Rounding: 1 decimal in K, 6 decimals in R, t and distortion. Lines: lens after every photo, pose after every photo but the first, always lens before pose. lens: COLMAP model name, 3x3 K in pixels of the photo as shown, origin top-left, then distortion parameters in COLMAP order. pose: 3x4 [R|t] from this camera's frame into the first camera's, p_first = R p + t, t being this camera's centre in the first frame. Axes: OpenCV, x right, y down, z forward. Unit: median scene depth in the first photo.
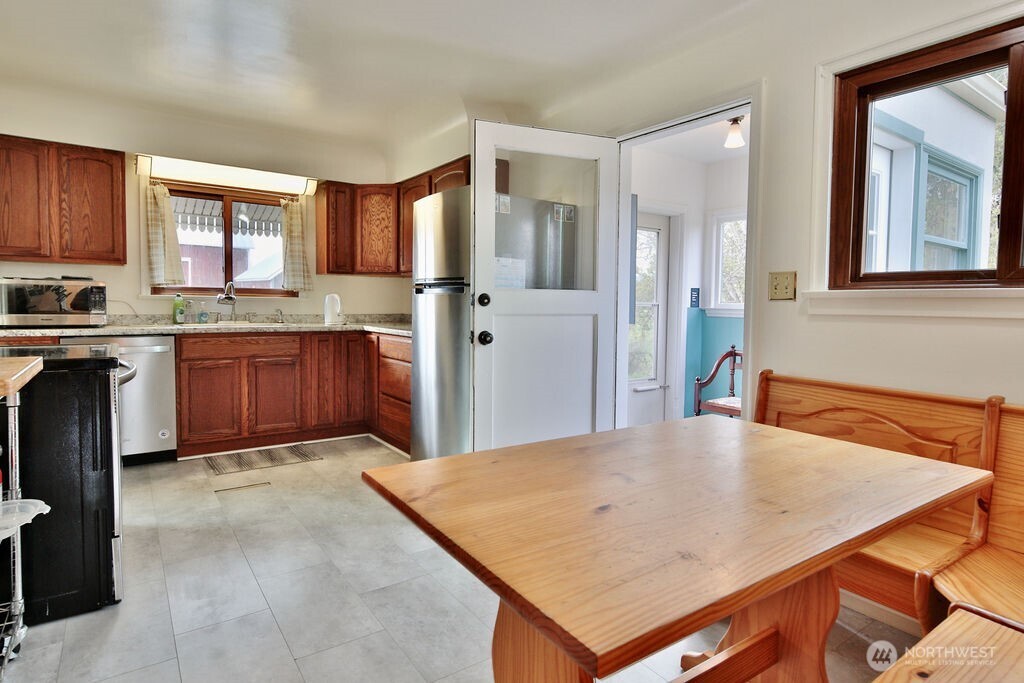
lens RADIAL K [[543.5, 0, 506.2], [0, 543.5, 327.6], [0, 0, 1]] dist [0.006547, 0.000127]
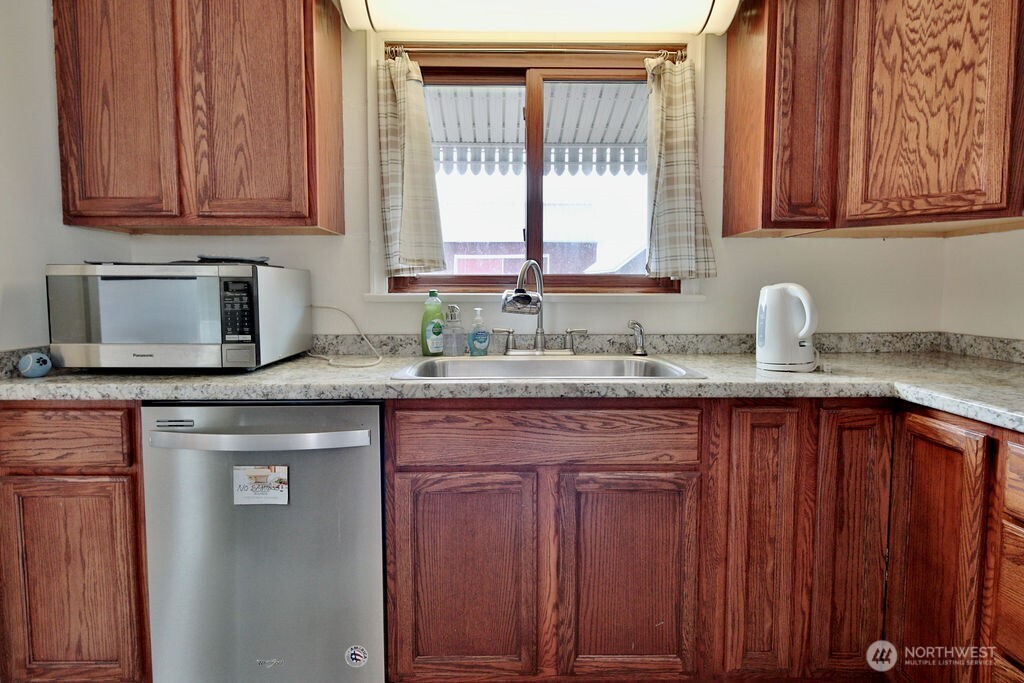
lens RADIAL K [[557.5, 0, 514.1], [0, 557.5, 325.9], [0, 0, 1]] dist [0.004408, -0.000268]
pose [[0.830376, 0.022687, -0.556742, -0.280874], [-0.014249, 0.999709, 0.019486, -0.041863], [0.557022, -0.008248, 0.830457, 0.644552]]
